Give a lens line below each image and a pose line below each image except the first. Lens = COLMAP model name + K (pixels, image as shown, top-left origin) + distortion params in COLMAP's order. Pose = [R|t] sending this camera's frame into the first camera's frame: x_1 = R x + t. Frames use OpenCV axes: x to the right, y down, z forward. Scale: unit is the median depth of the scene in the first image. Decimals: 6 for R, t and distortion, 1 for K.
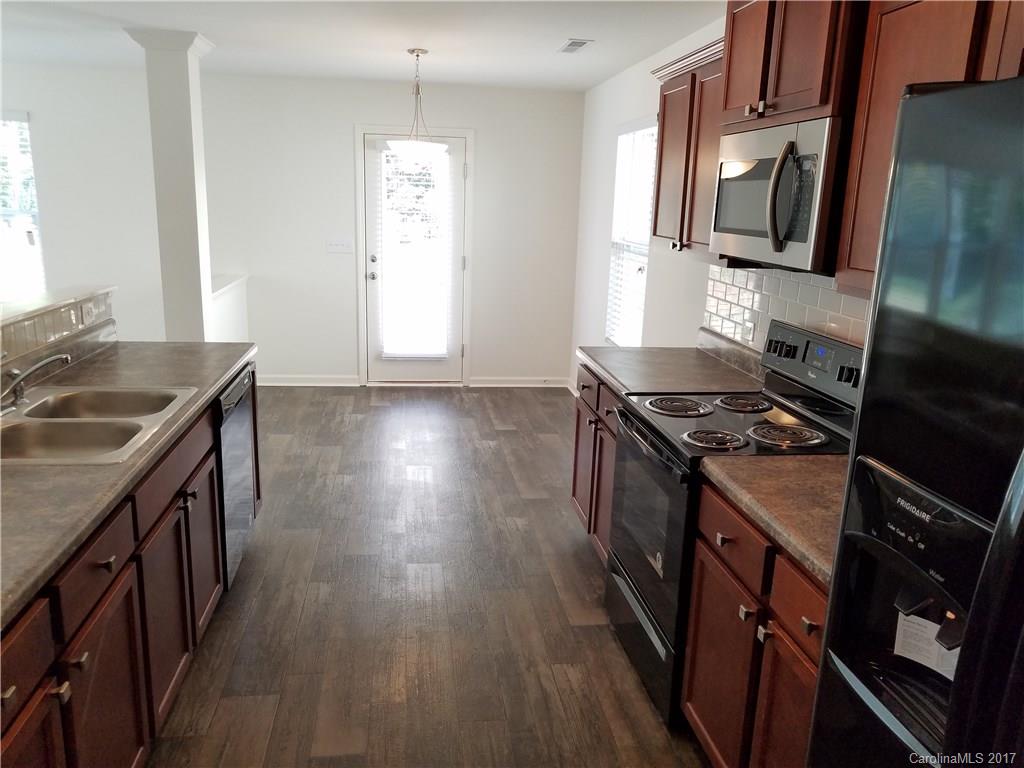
lens RADIAL K [[800.6, 0, 508.5], [0, 800.6, 386.0], [0, 0, 1]] dist [0.007154, -0.008334]
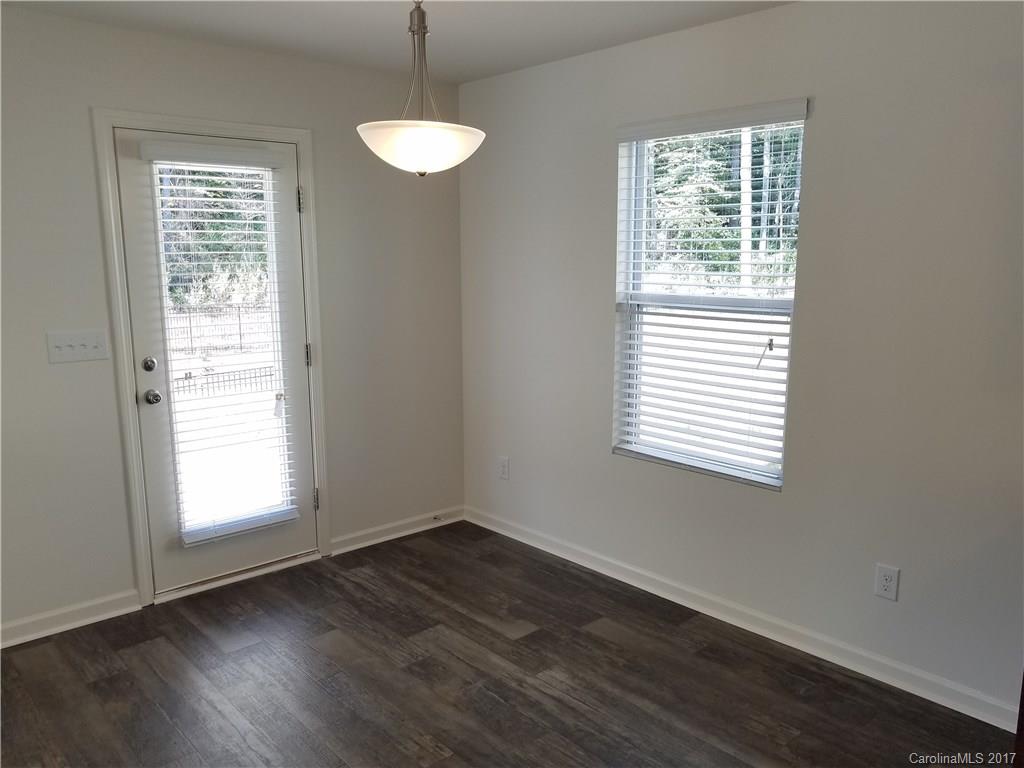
lens RADIAL K [[800.6, 0, 519.3], [0, 800.6, 389.6], [0, 0, 1]] dist [0.007154, -0.008334]
pose [[0.820334, -0.129594, 0.557008, -0.264257], [0.158576, 0.987339, -0.003827, -0.102268], [-0.549460, 0.091468, 0.830498, 0.430022]]
